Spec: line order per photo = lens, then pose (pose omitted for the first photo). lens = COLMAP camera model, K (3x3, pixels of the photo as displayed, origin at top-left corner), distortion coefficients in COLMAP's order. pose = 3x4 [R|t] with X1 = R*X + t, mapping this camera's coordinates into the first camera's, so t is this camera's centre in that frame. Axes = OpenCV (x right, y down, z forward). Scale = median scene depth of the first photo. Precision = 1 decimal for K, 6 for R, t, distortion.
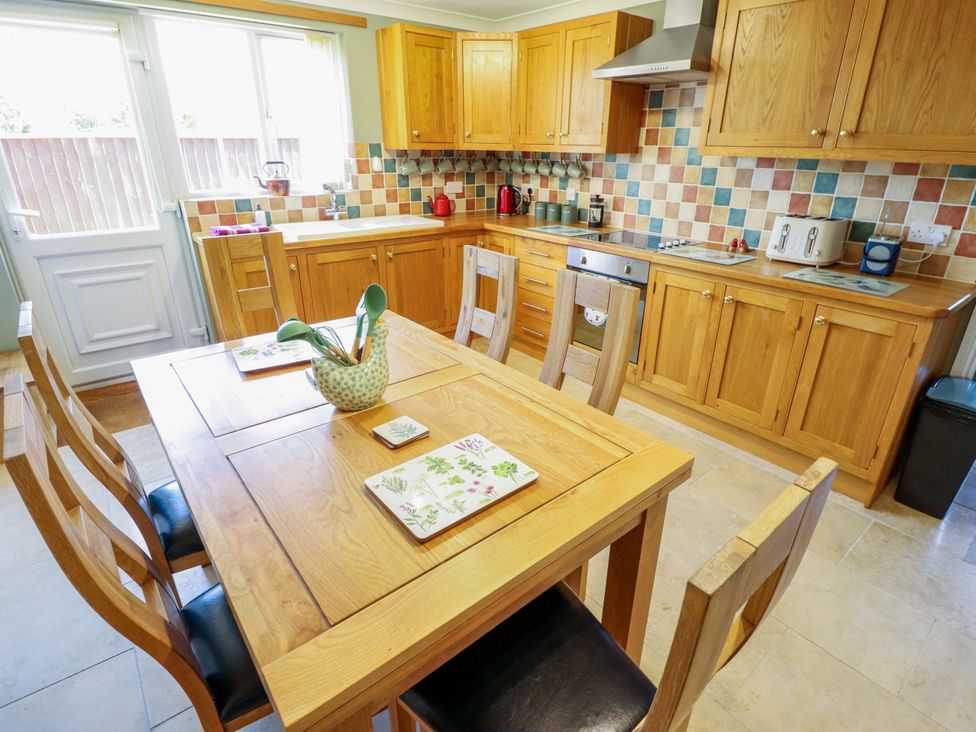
lens RADIAL K [[509.5, 0, 498.0], [0, 509.5, 361.0], [0, 0, 1]] dist [0.002698, -0.014141]
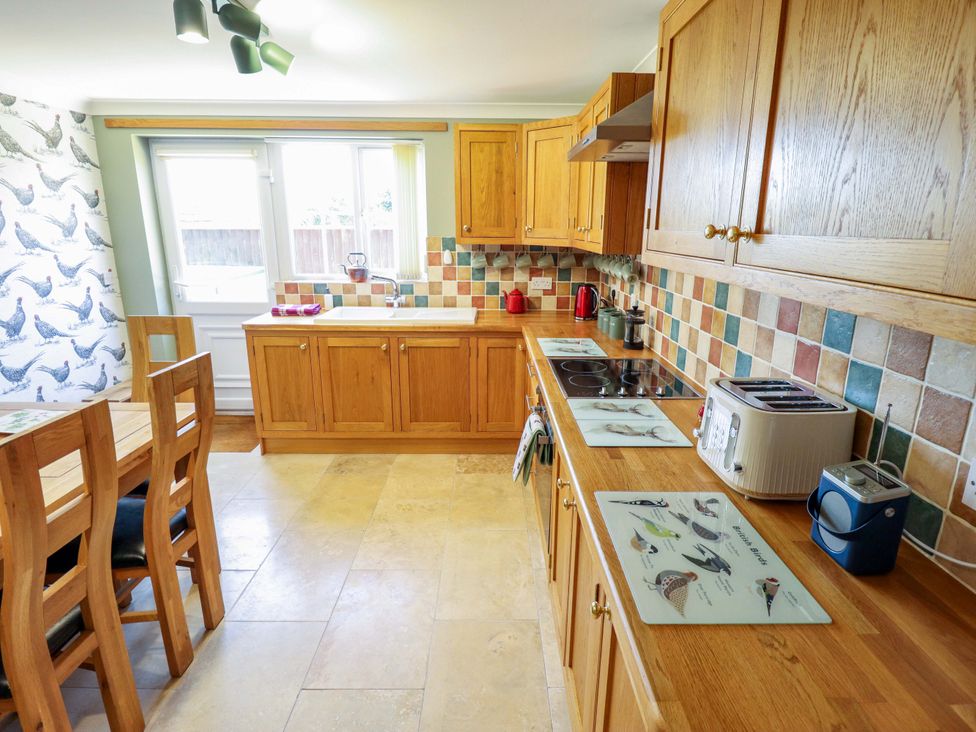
lens RADIAL K [[509.5, 0, 498.0], [0, 509.5, 361.0], [0, 0, 1]] dist [0.002698, -0.014141]
pose [[0.785319, 0.152767, -0.599947, 0.482510], [-0.240566, 0.968223, -0.068354, -0.148246], [0.570440, 0.198007, 0.797115, 0.307633]]
